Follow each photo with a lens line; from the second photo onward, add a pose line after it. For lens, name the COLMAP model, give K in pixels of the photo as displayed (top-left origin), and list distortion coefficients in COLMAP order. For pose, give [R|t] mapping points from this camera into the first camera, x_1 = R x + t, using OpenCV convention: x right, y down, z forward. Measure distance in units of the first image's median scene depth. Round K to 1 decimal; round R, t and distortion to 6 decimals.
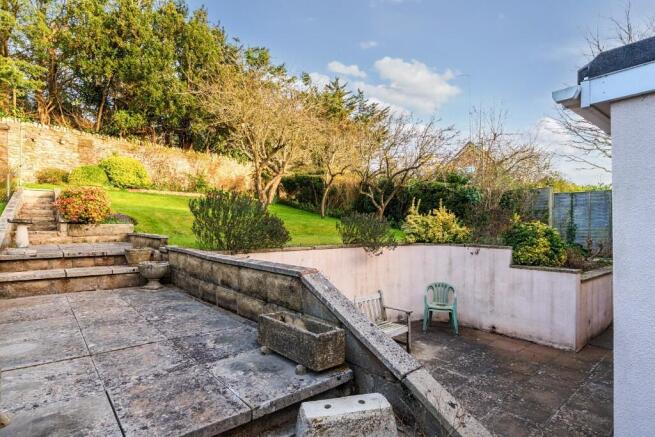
lens RADIAL K [[344.4, 0, 329.5], [0, 344.4, 221.9], [0, 0, 1]] dist [0.002323, 0.000490]
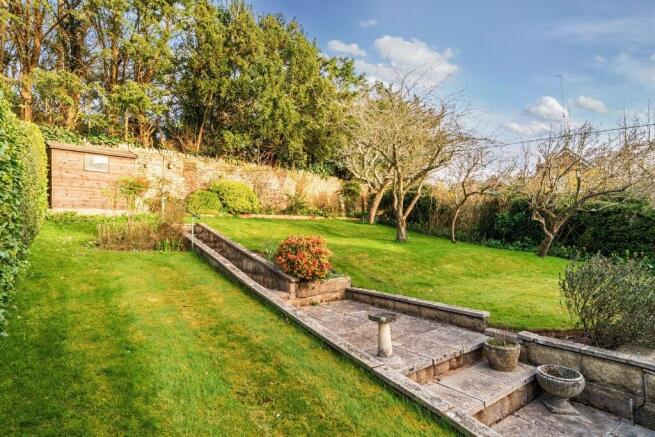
lens RADIAL K [[344.4, 0, 324.5], [0, 344.4, 217.4], [0, 0, 1]] dist [0.002323, 0.000490]
pose [[0.997937, -0.020202, -0.060933, -0.297141], [0.018635, 0.999484, -0.026178, -0.059388], [0.061431, 0.024989, 0.997798, 0.085073]]
